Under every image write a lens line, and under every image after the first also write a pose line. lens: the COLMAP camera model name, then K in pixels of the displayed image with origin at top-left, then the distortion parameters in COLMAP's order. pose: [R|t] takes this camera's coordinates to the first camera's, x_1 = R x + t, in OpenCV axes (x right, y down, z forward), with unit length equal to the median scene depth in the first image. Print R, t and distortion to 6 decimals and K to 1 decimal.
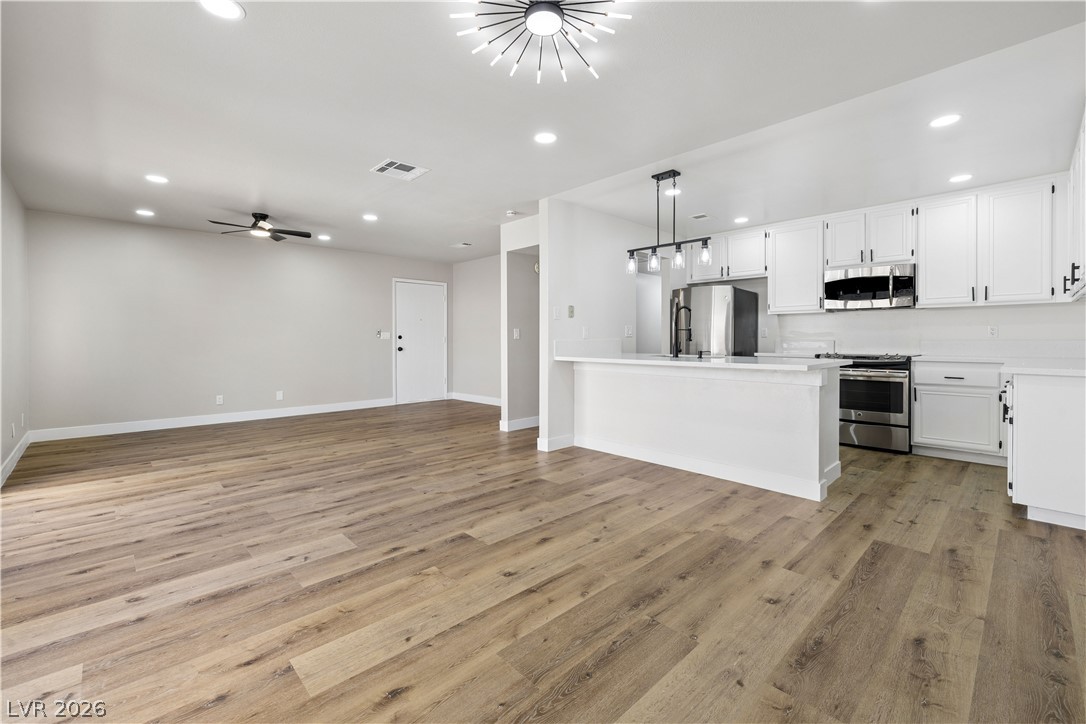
lens RADIAL K [[464.4, 0, 545.8], [0, 464.4, 345.9], [0, 0, 1]] dist [0.001940, 0.000290]
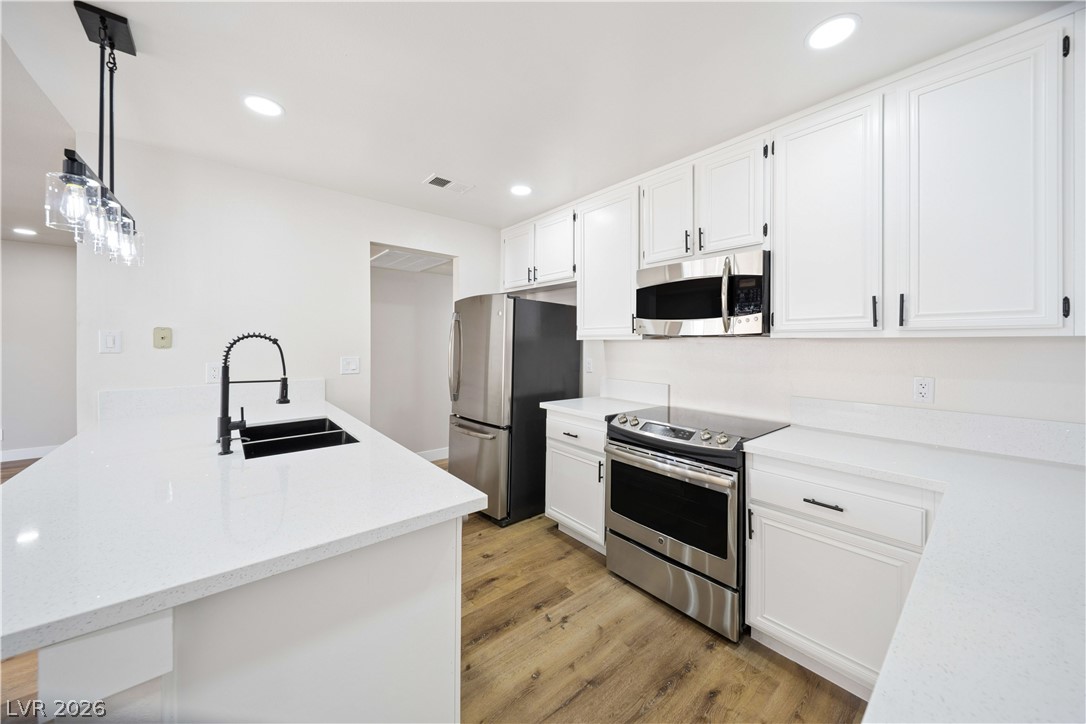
lens RADIAL K [[379.7, 0, 569.8], [0, 379.7, 346.2], [0, 0, 1]] dist [0.000333, -0.000051]
pose [[0.999353, 0.007115, -0.035257, 0.585542], [-0.007342, 0.999953, -0.006310, -0.067359], [0.035211, 0.006565, 0.999358, 0.570775]]
